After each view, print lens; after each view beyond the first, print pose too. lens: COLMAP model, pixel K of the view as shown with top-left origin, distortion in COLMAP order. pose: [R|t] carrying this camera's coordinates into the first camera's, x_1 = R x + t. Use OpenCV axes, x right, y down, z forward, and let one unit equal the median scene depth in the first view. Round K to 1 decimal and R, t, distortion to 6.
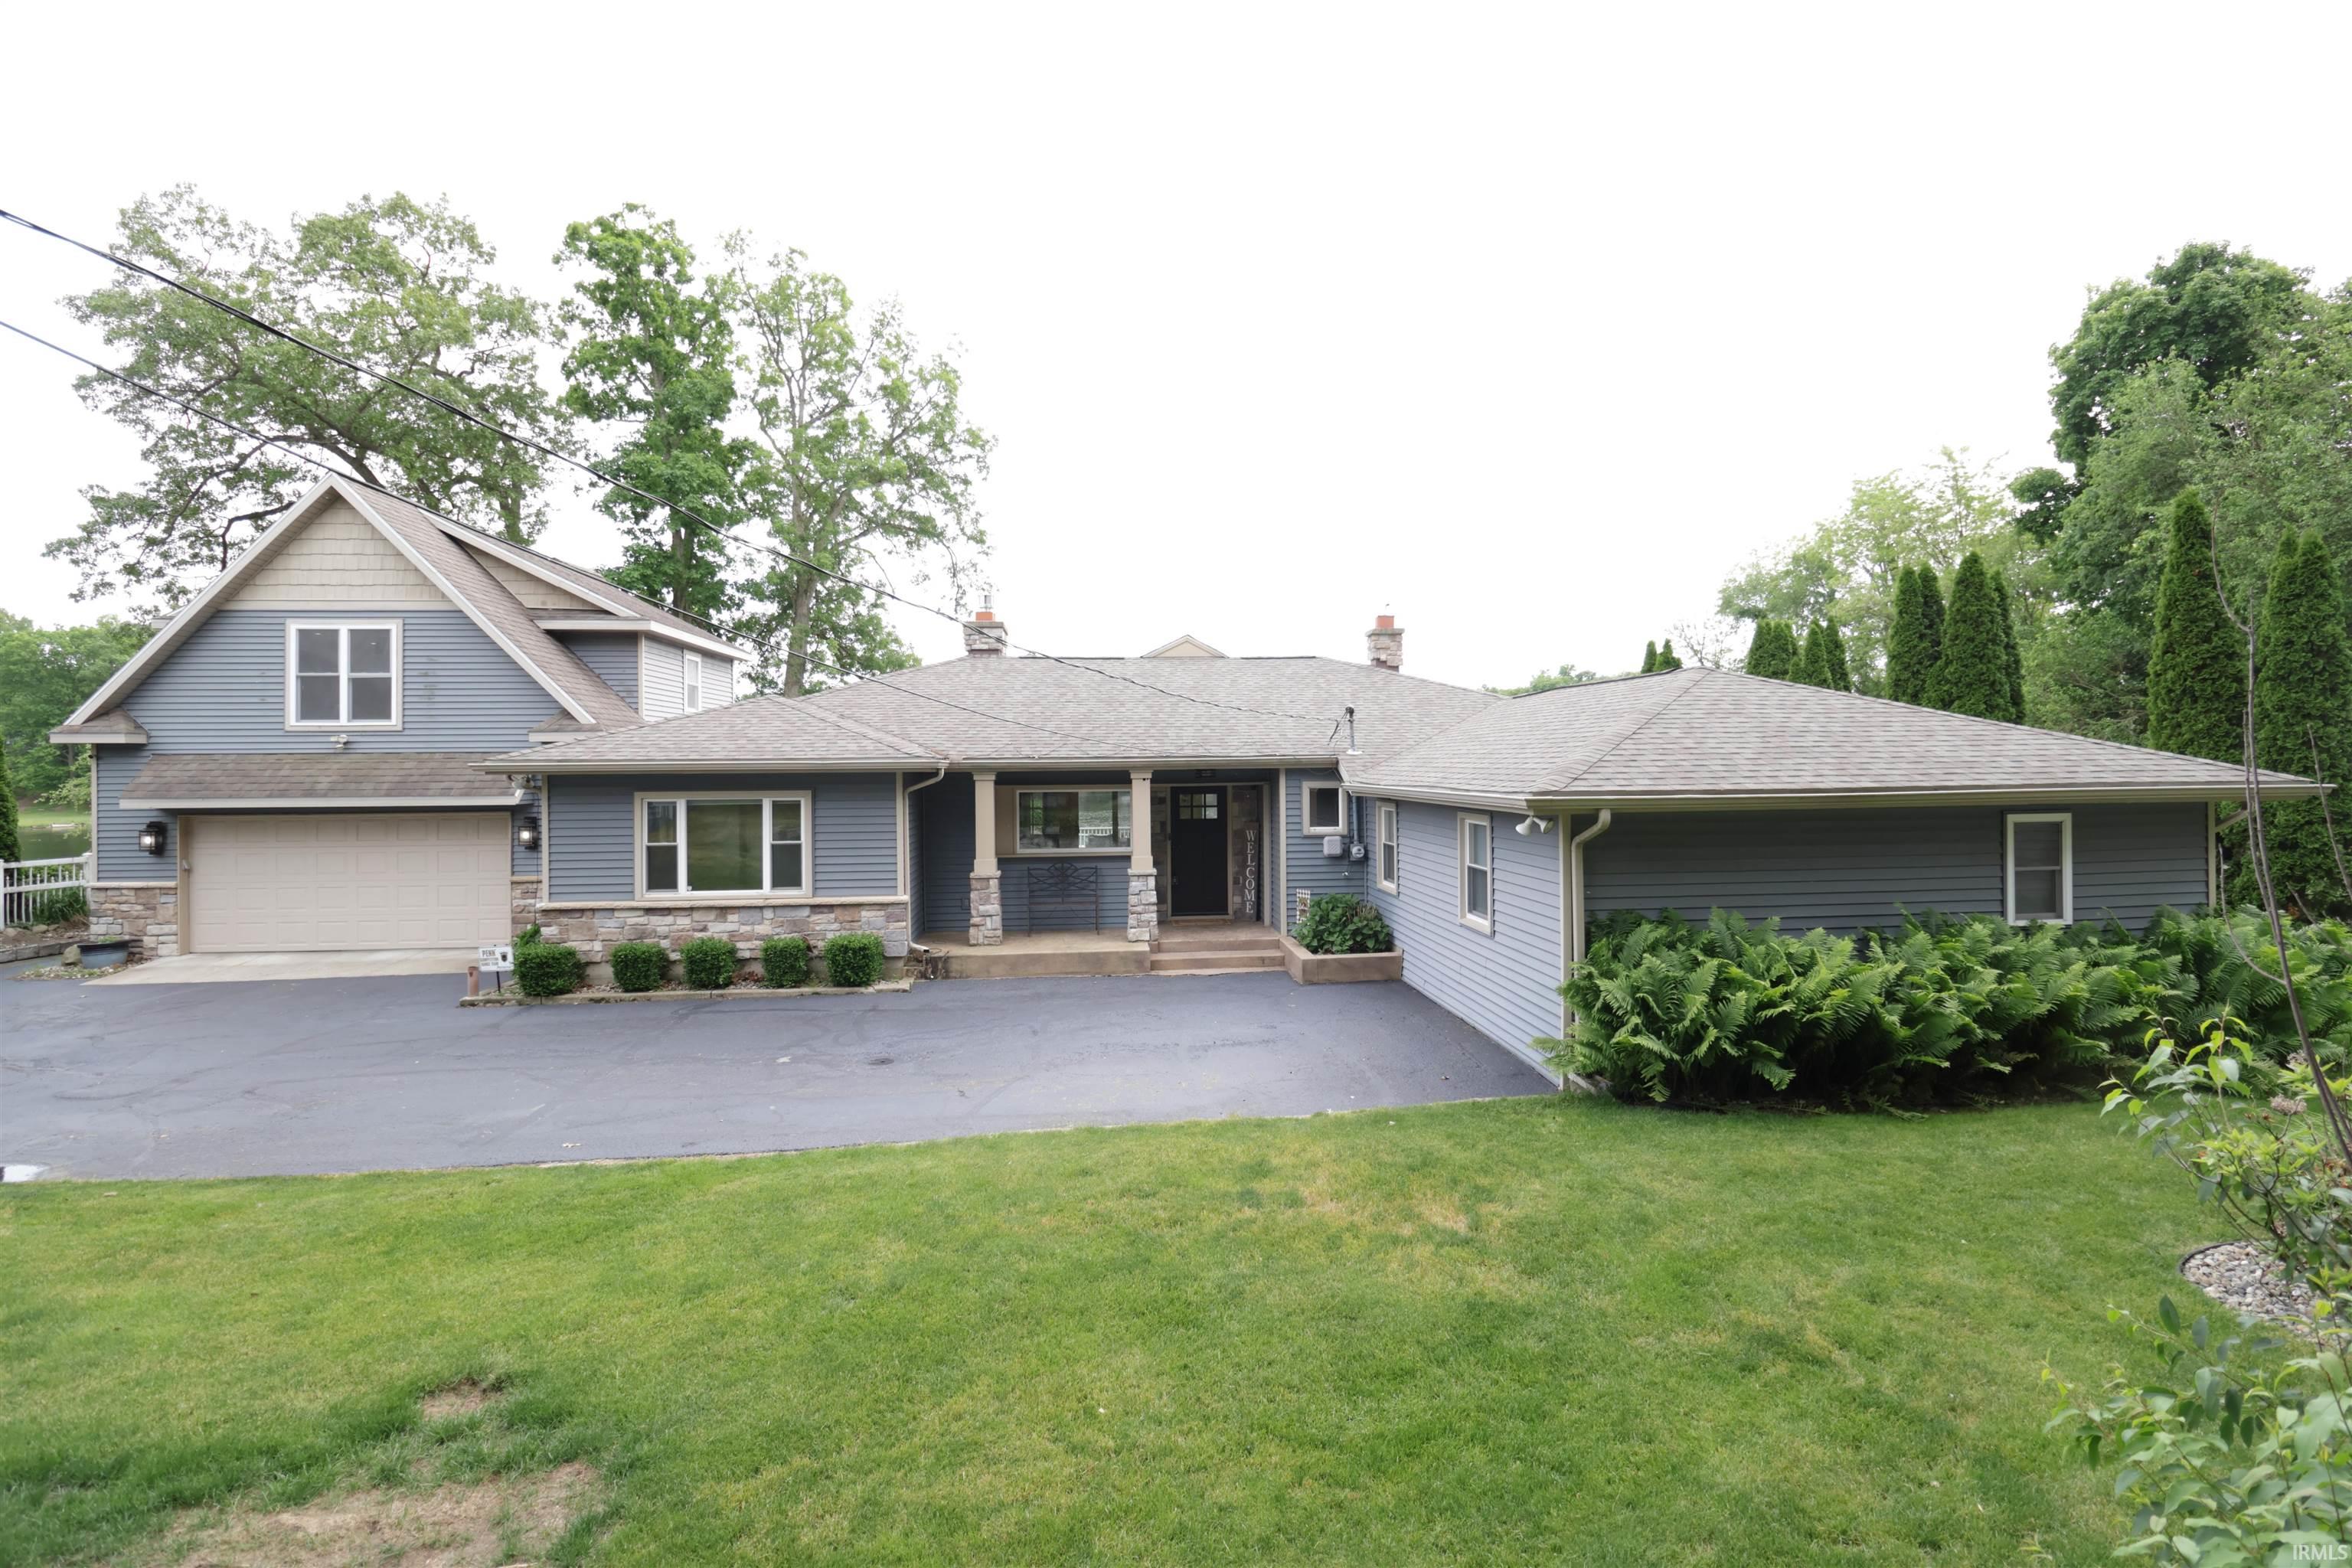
lens RADIAL K [[1090.0, 0, 1184.4], [0, 1090.0, 774.0], [0, 0, 1]] dist [-0.010531, -0.004796]
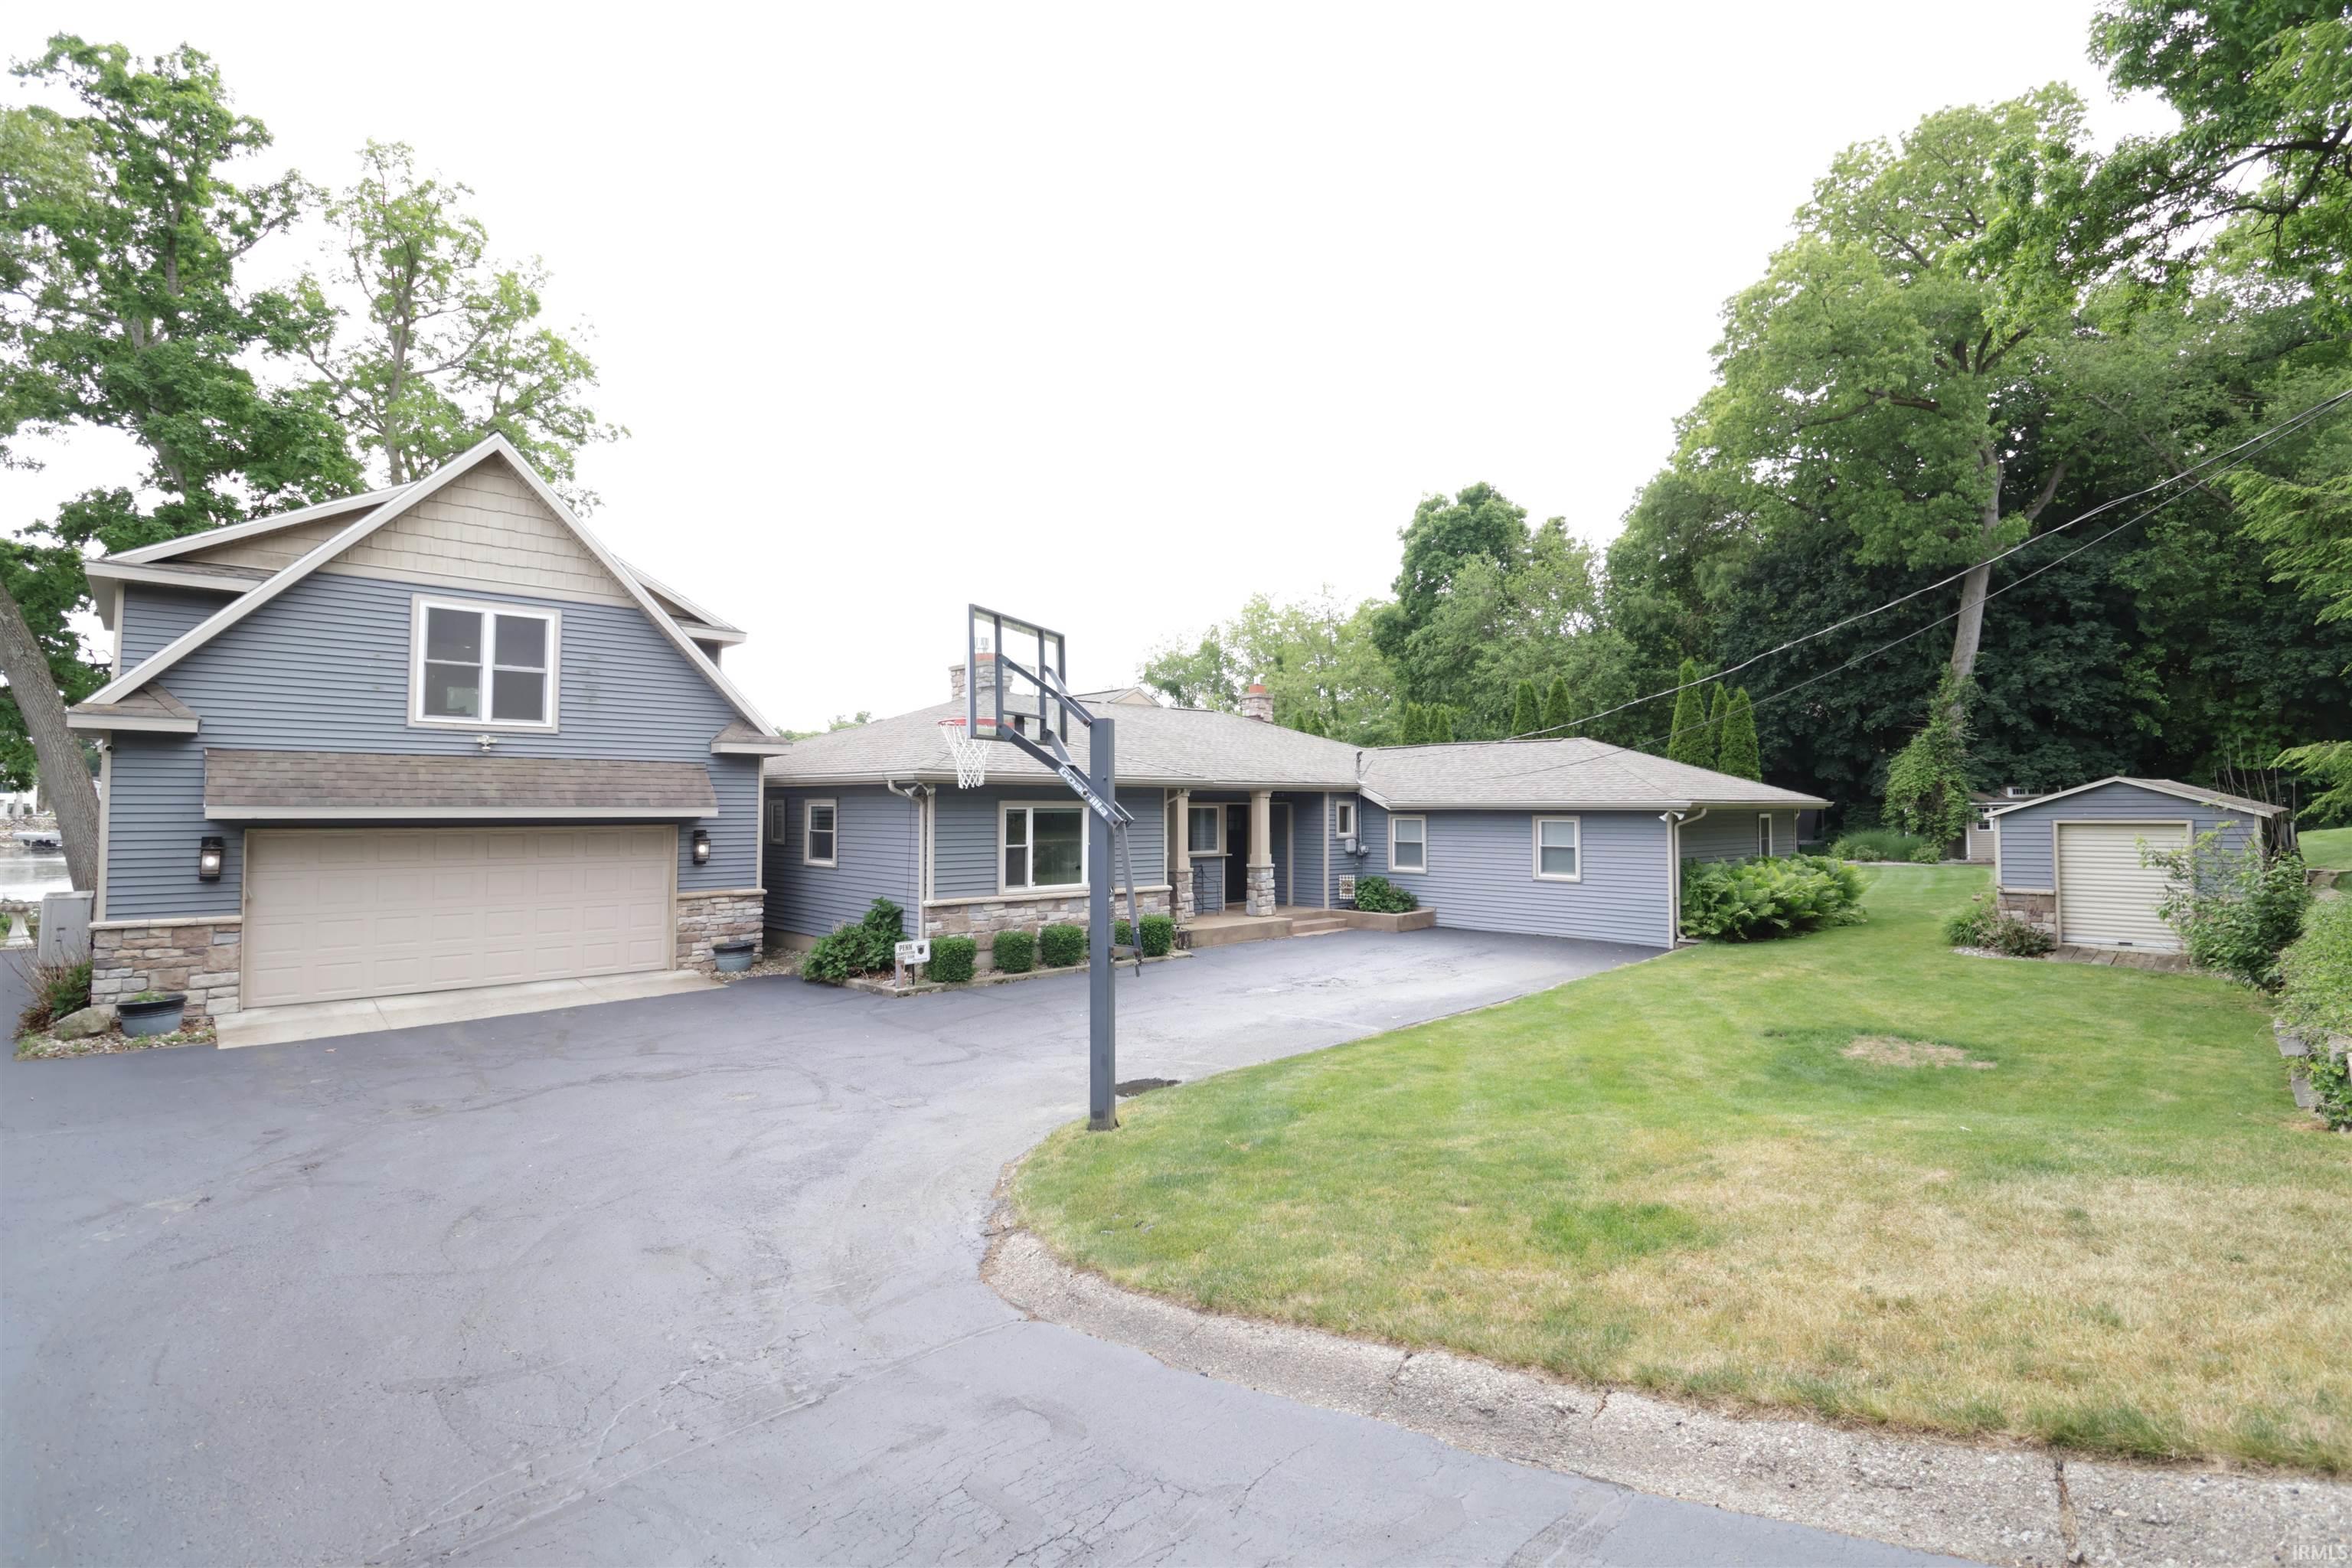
lens RADIAL K [[1090.0, 0, 1188.2], [0, 1090.0, 788.2], [0, 0, 1]] dist [-0.010531, -0.004796]
pose [[0.789877, 0.019839, 0.612945, -0.887167], [-0.001924, 0.999552, -0.029873, 0.031442], [-0.613263, 0.022417, 0.789561, -0.026046]]
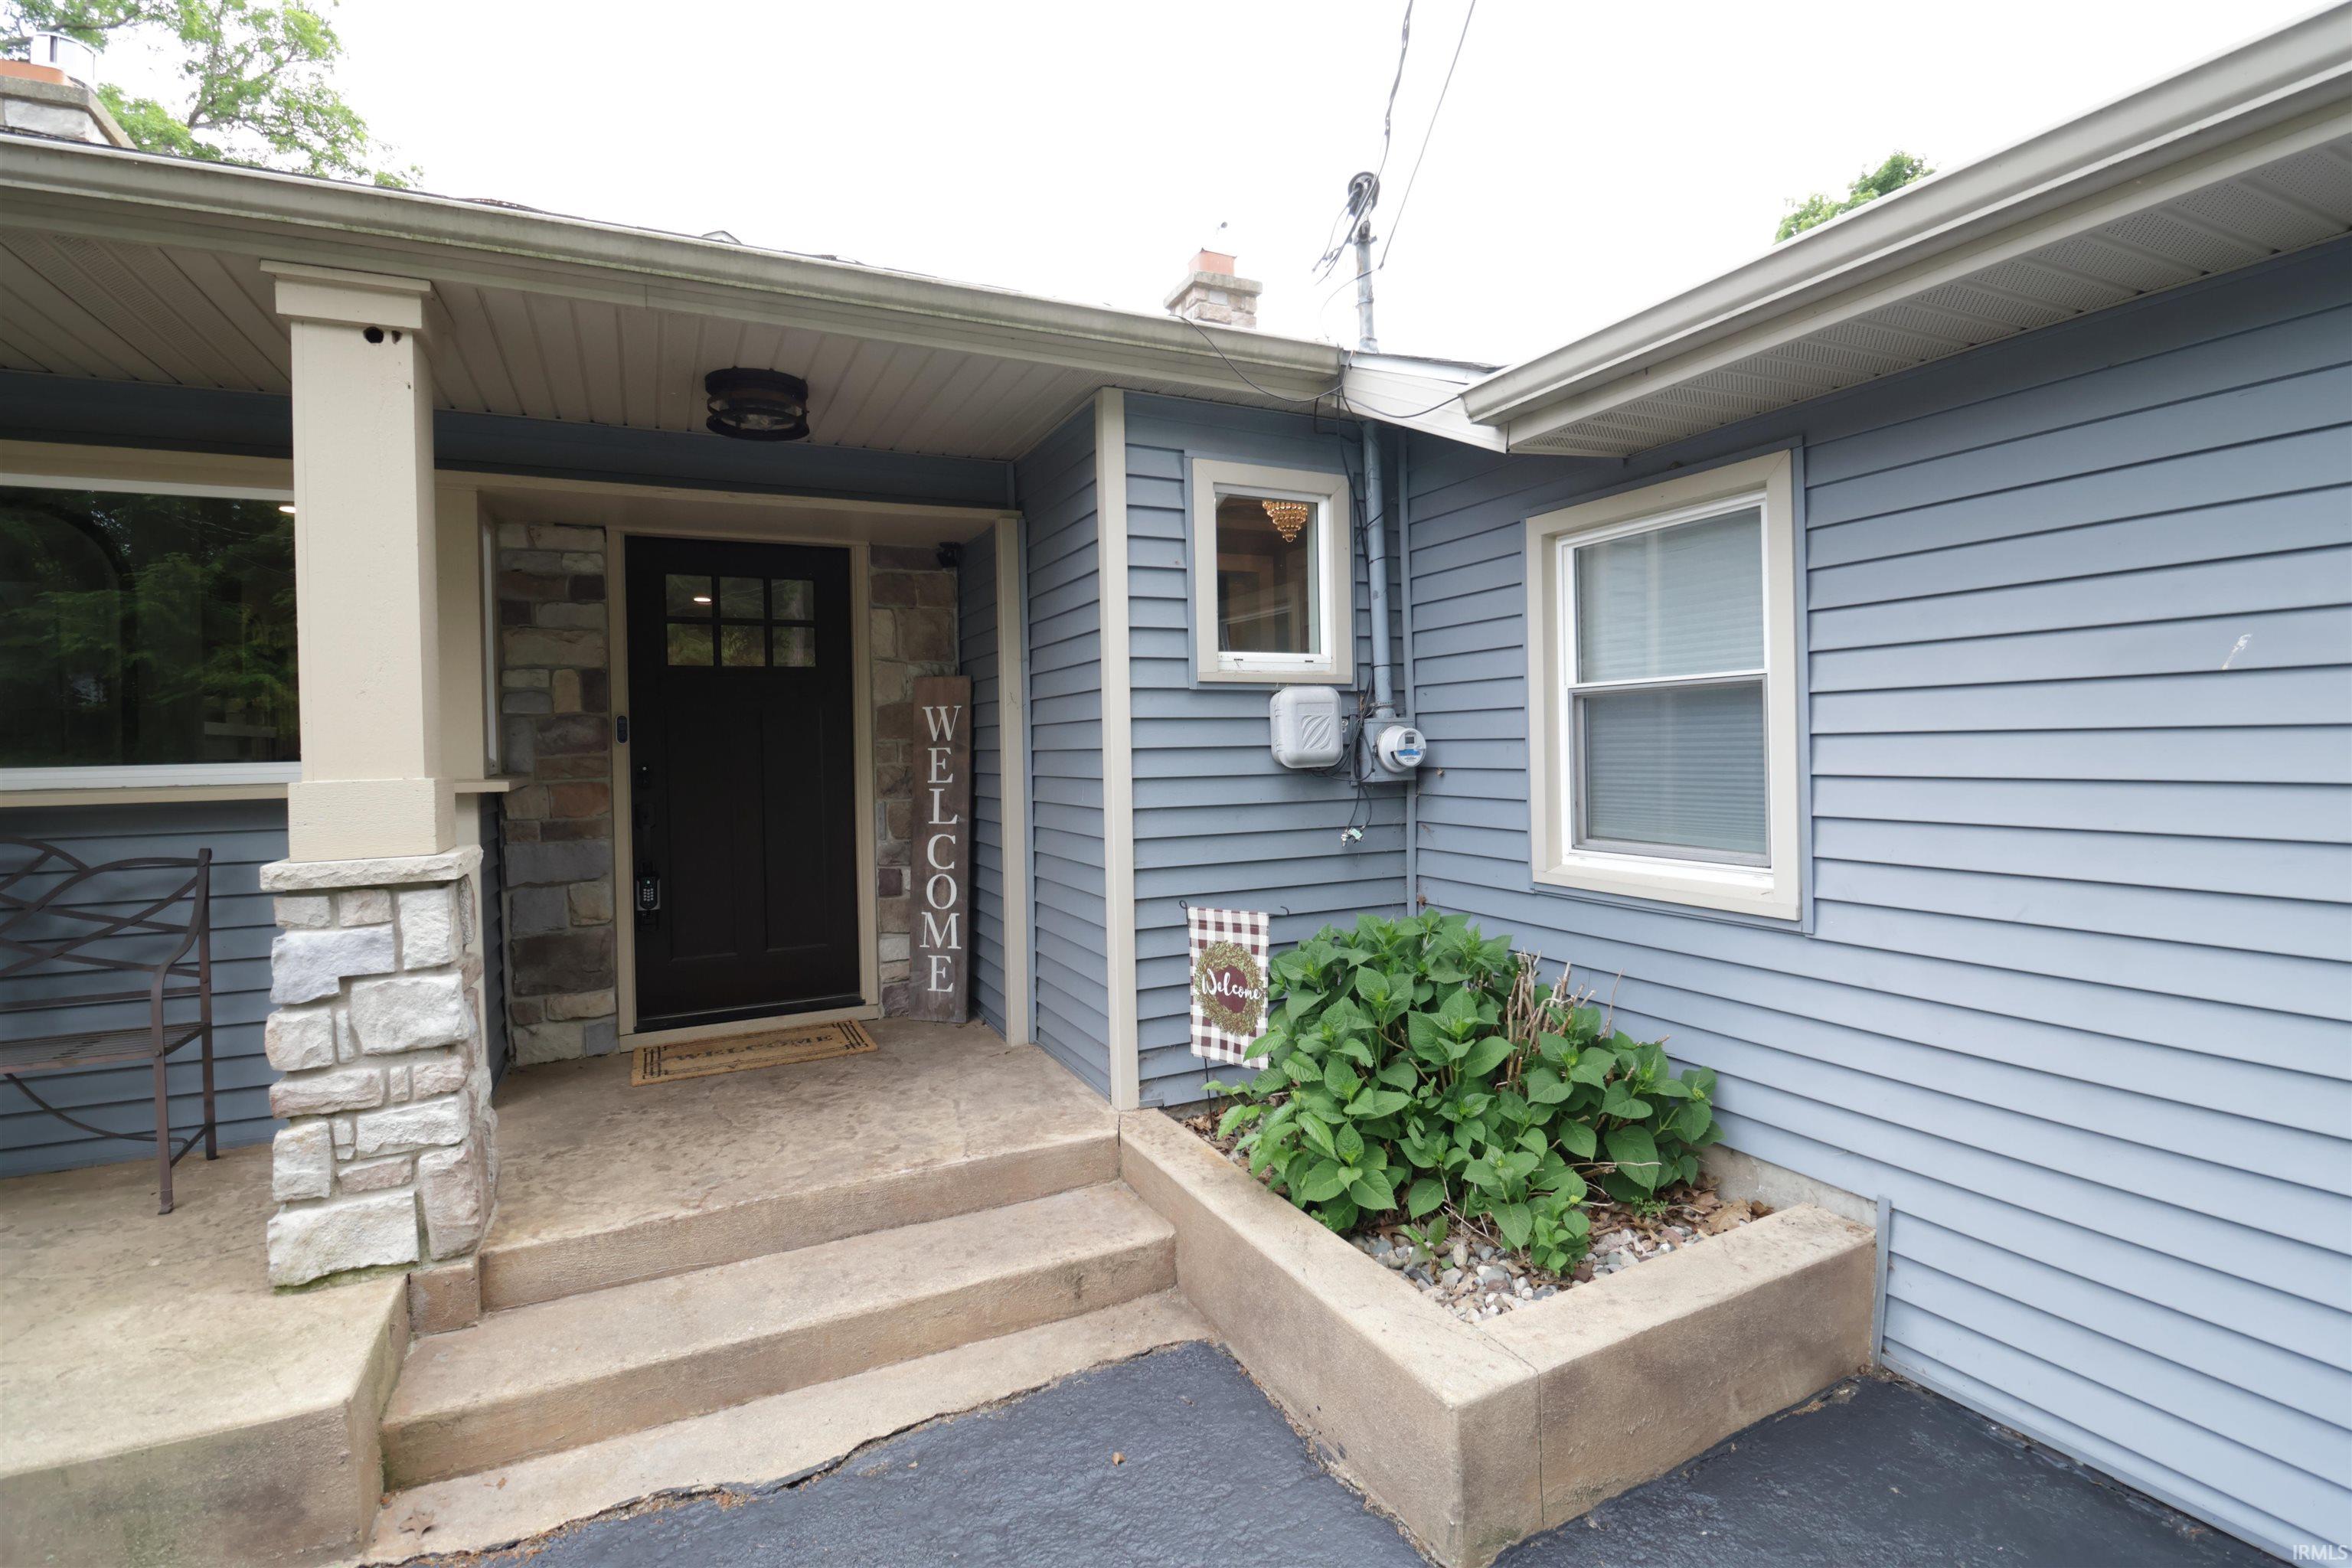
lens RADIAL K [[1090.0, 0, 1190.5], [0, 1090.0, 770.4], [0, 0, 1]] dist [-0.010531, -0.004796]
pose [[0.933936, -0.018953, 0.356938, 0.020474], [0.016713, 0.999817, 0.009361, 0.069501], [-0.357050, -0.002777, 0.934081, 0.732669]]
